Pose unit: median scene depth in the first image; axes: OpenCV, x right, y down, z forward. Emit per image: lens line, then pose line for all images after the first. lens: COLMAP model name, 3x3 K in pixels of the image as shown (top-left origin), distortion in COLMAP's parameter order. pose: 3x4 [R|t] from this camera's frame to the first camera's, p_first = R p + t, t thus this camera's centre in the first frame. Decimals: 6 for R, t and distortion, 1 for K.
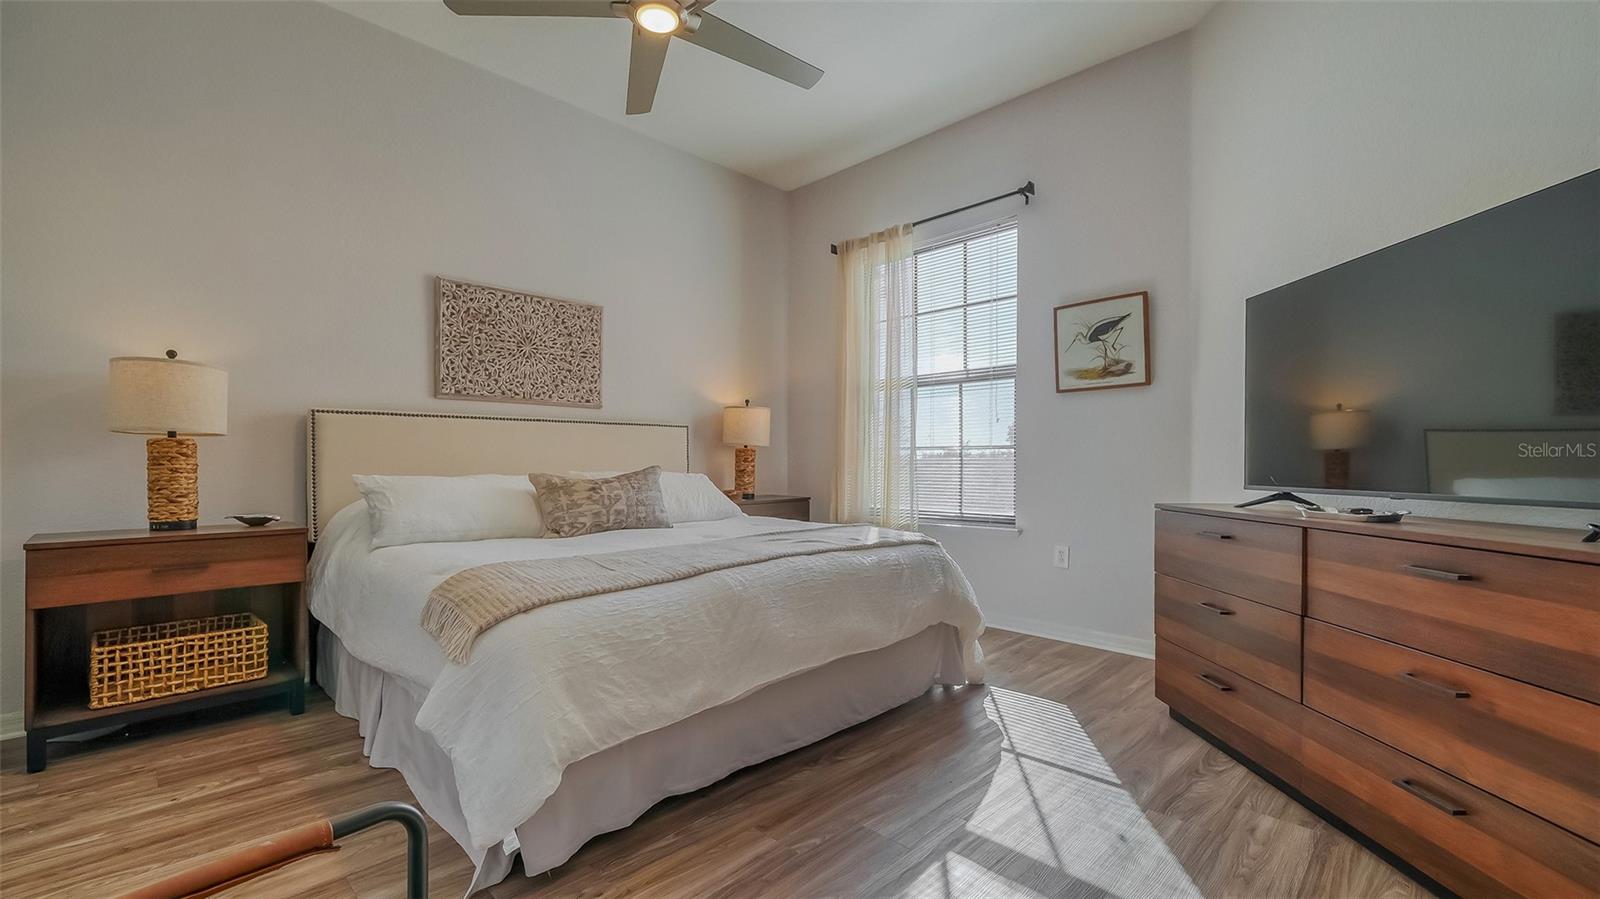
lens RADIAL K [[664.9, 0, 794.1], [0, 664.9, 454.1], [0, 0, 1]] dist [0.002583, 0.000202]
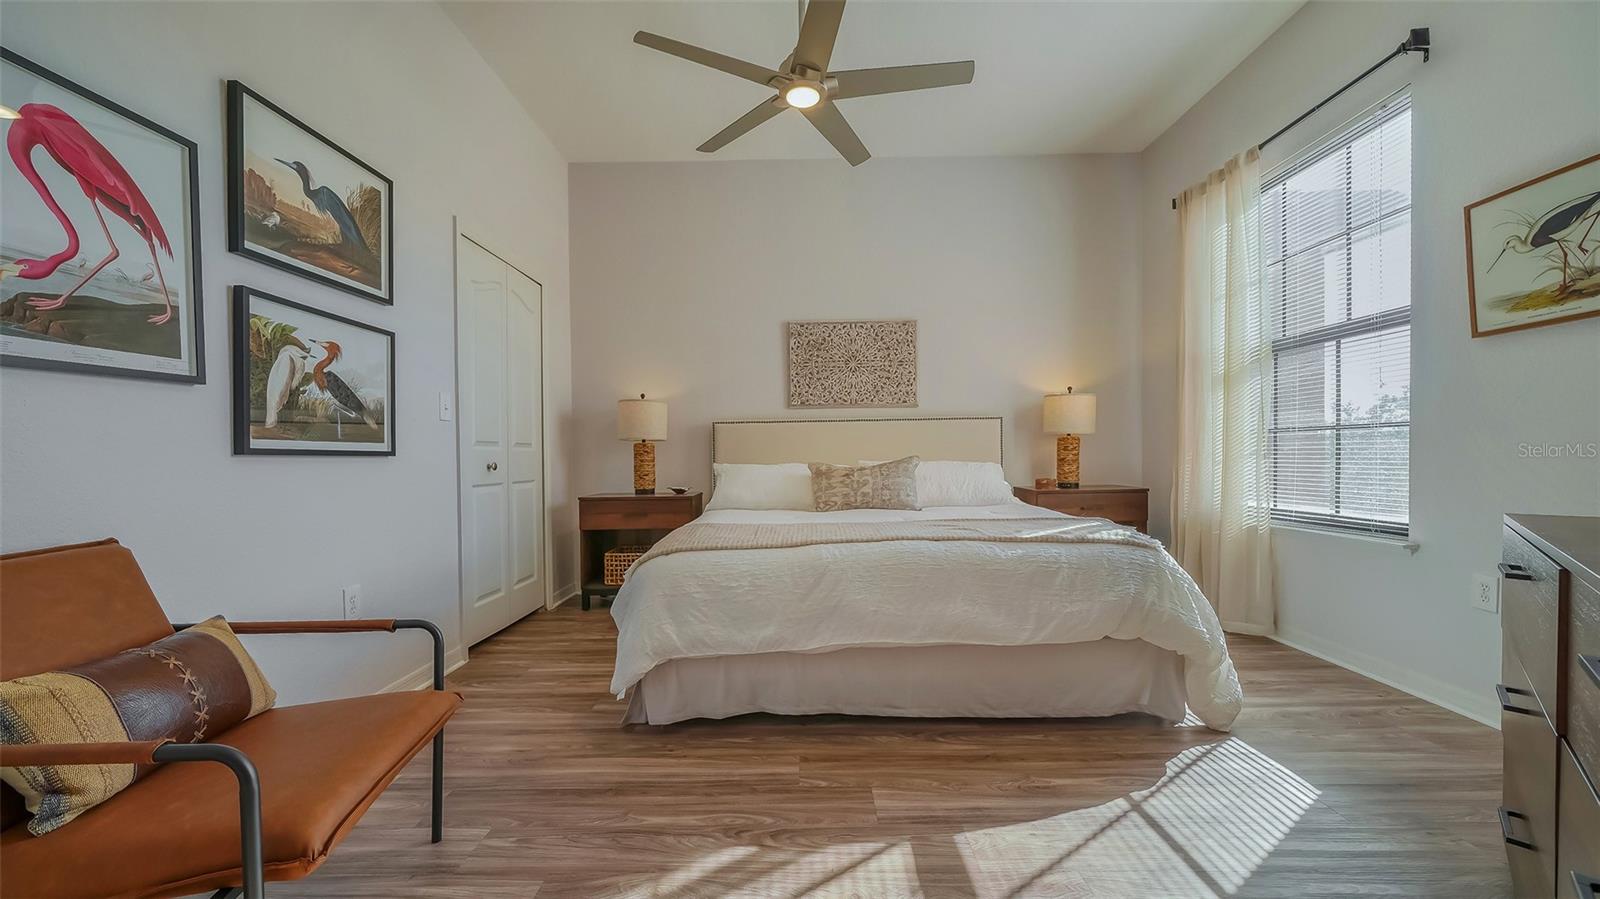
lens RADIAL K [[599.8, 0, 800.6], [0, 599.8, 452.4], [0, 0, 1]] dist [-0.000639, -0.000112]
pose [[0.694729, -0.011553, -0.719179, 0.385835], [0.021533, 0.999757, 0.004742, 0.002483], [0.718949, -0.018780, 0.694809, 0.135049]]
